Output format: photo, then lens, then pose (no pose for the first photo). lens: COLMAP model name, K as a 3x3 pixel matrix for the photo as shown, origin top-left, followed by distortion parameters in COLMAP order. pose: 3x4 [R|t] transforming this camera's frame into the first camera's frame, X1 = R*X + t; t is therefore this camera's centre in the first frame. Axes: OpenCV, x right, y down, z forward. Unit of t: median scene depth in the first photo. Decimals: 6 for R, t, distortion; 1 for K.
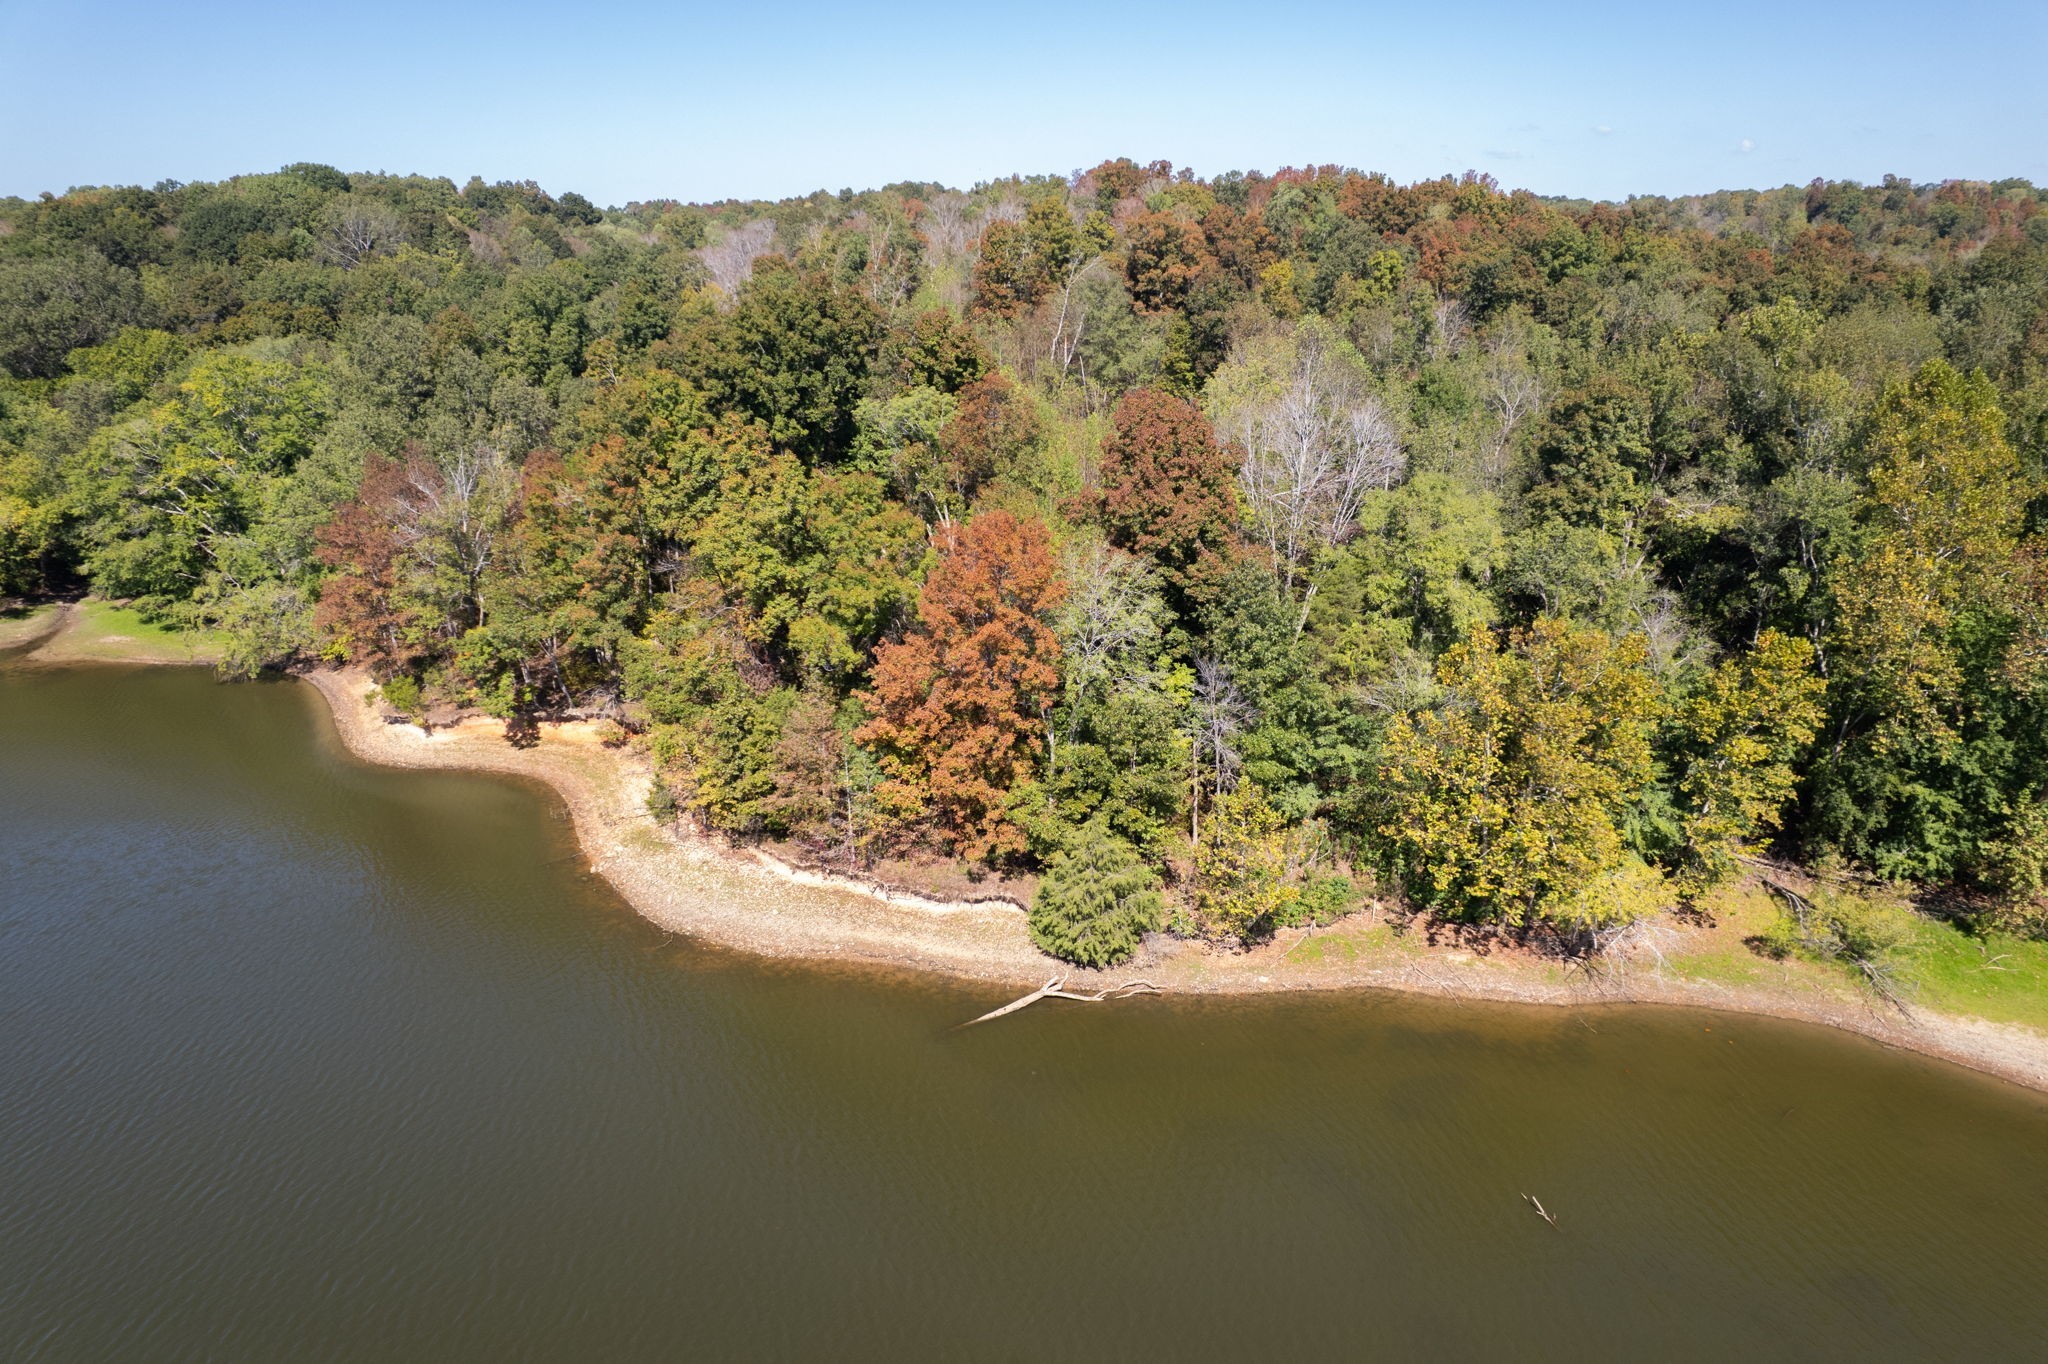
lens RADIAL K [[1310.8, 0, 1031.6], [0, 1310.8, 691.2], [0, 0, 1]] dist [-0.076508, 0.069286]
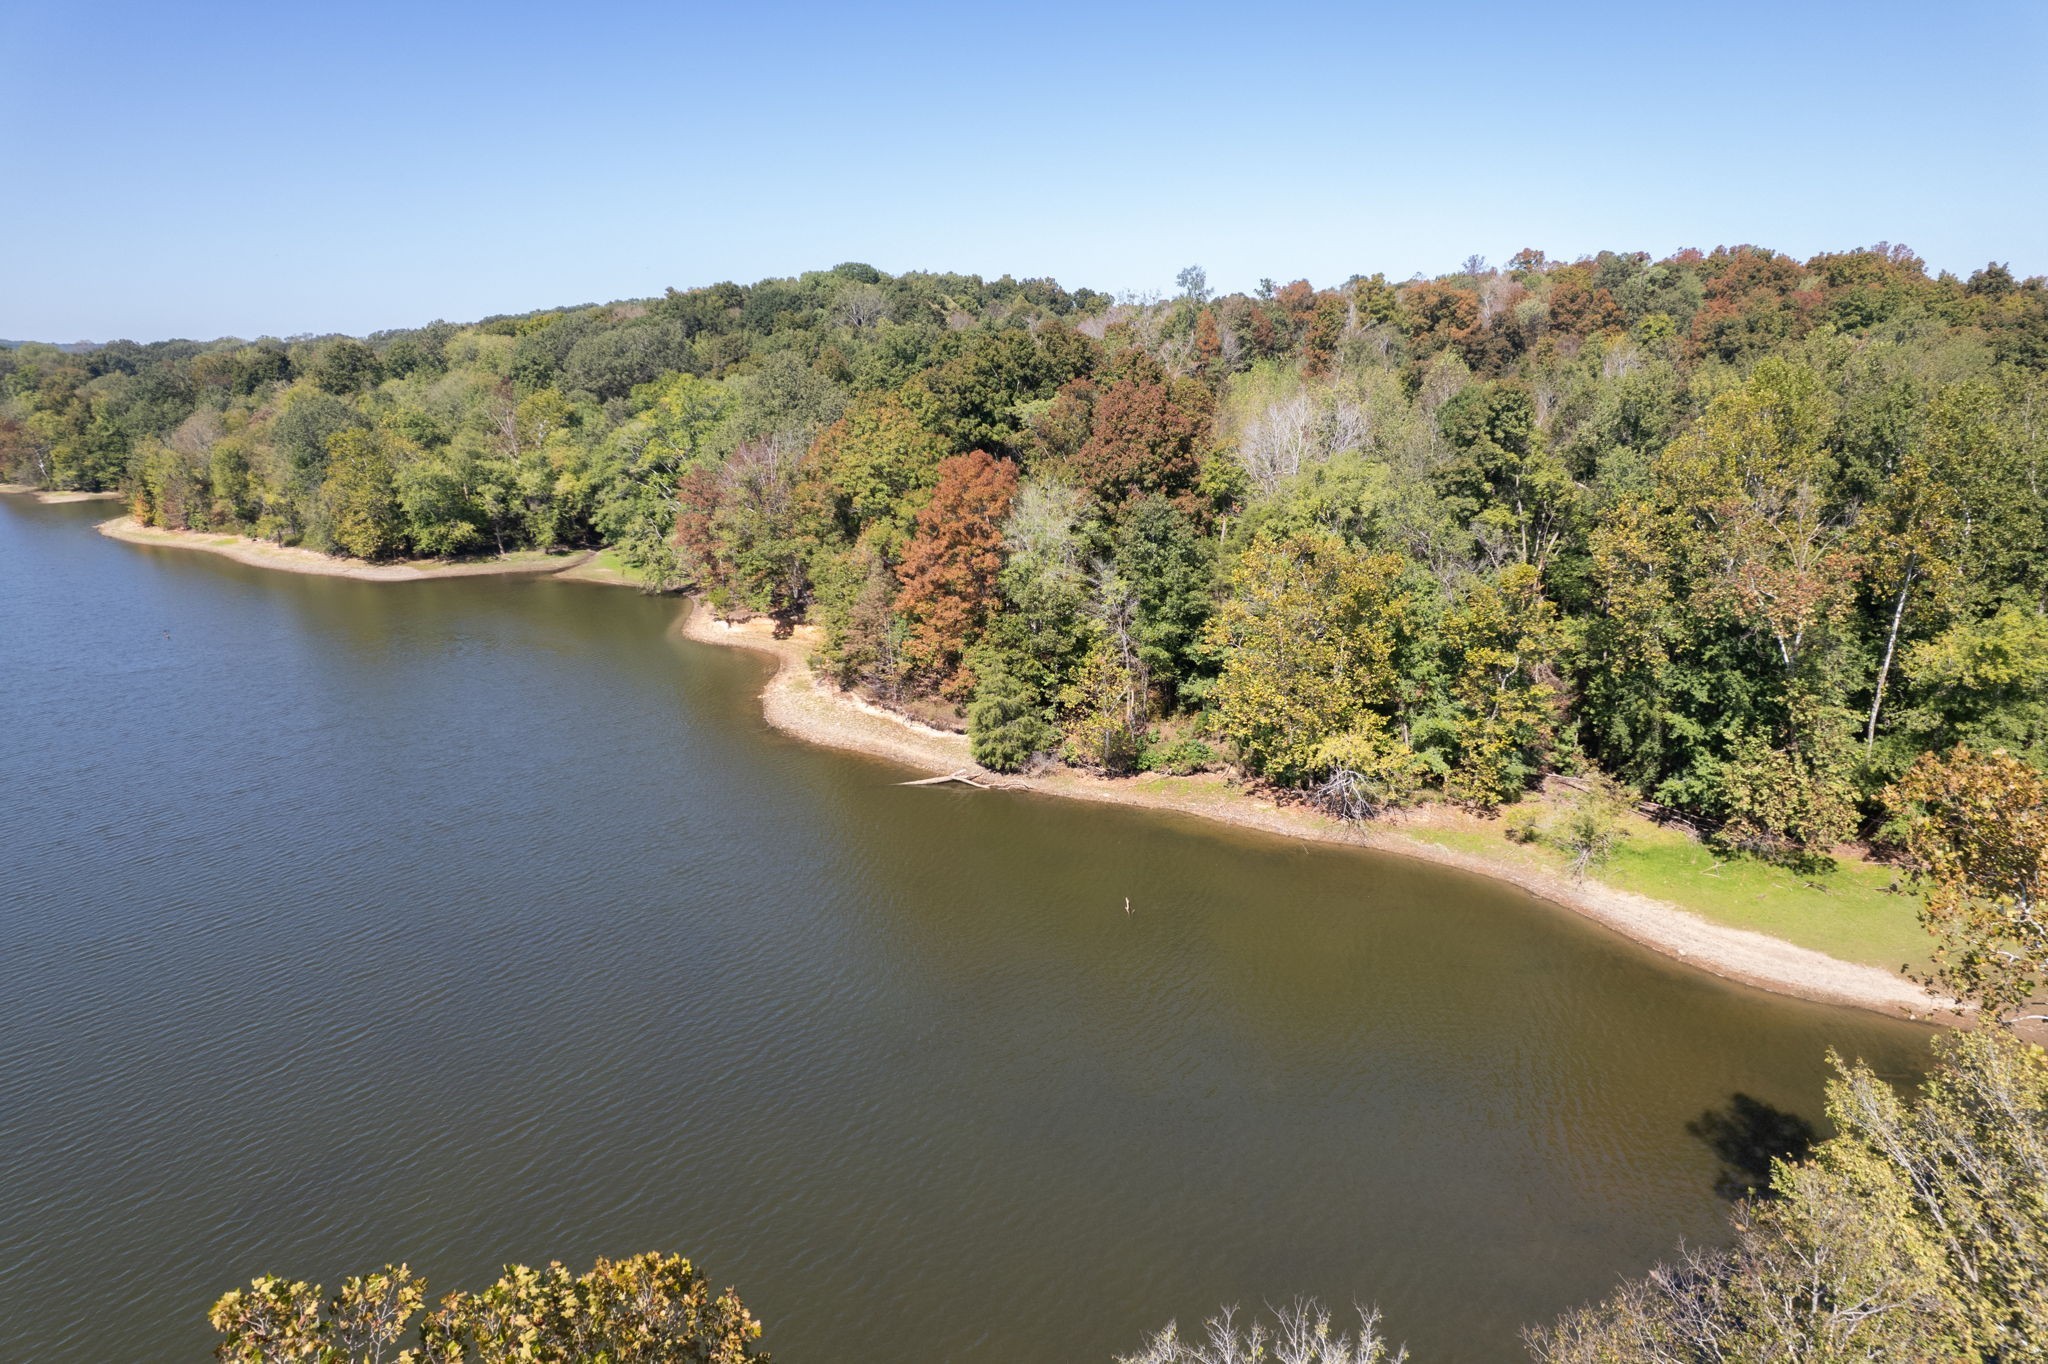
lens RADIAL K [[1310.8, 0, 1031.6], [0, 1310.8, 691.2], [0, 0, 1]] dist [-0.076508, 0.069286]
pose [[0.909464, 0.105424, -0.402196, 0.571444], [-0.135630, 0.989630, -0.047291, 0.168024], [0.393040, 0.097559, 0.914331, -0.254077]]
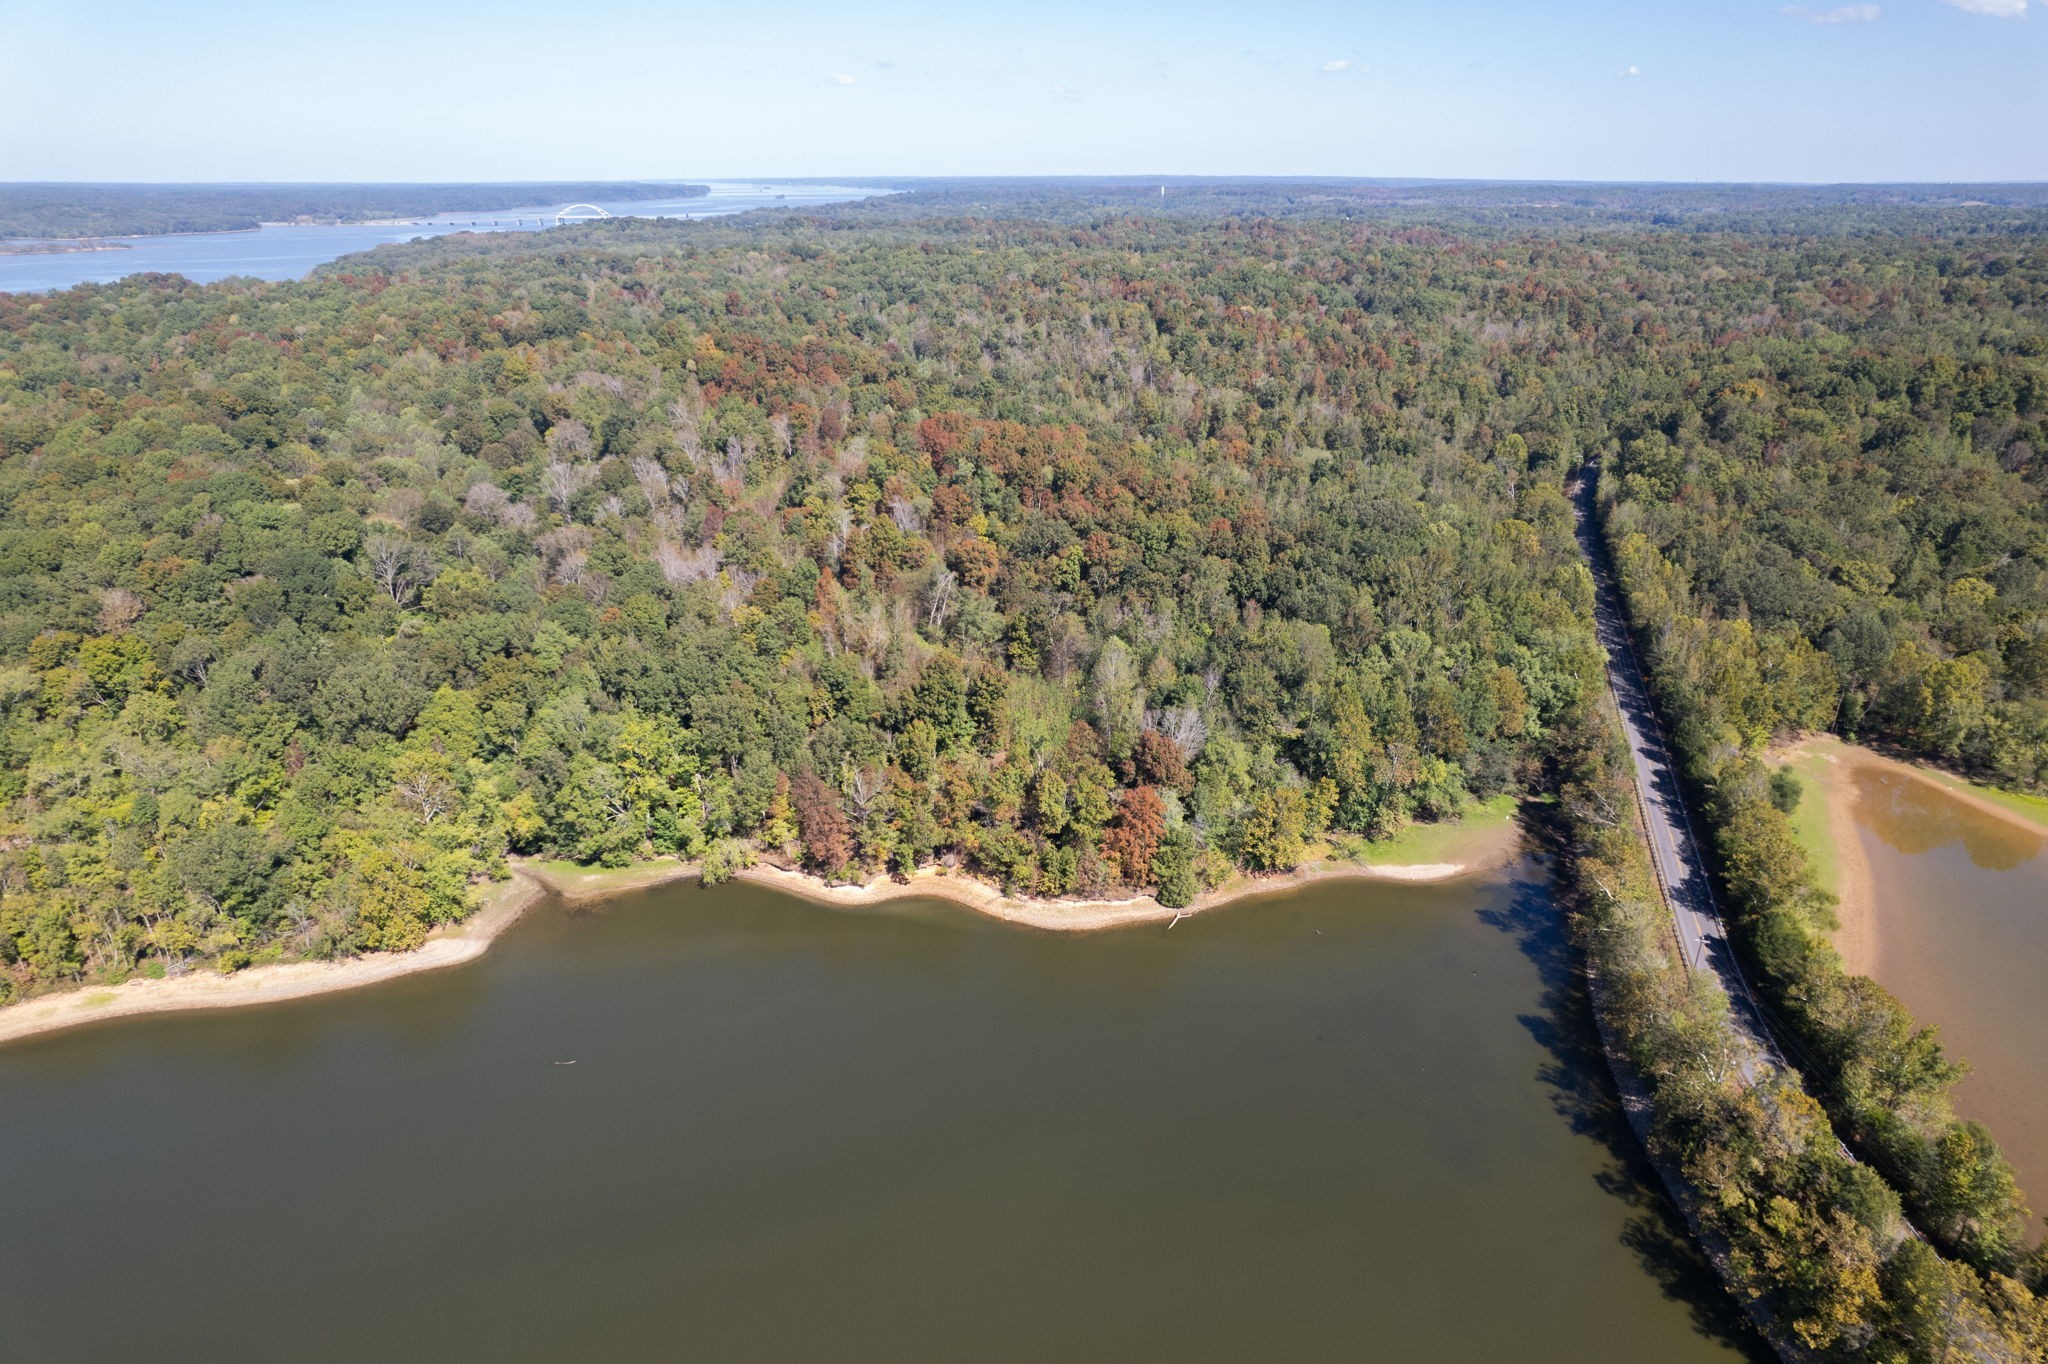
lens RADIAL K [[1310.2, 0, 1032.5], [0, 1310.2, 689.2], [0, 0, 1]] dist [-0.079014, 0.074094]
pose [[0.883619, -0.174412, 0.434508, -1.570960], [0.149616, 0.984553, 0.090940, -0.678614], [-0.443658, -0.015347, 0.896065, -1.787320]]
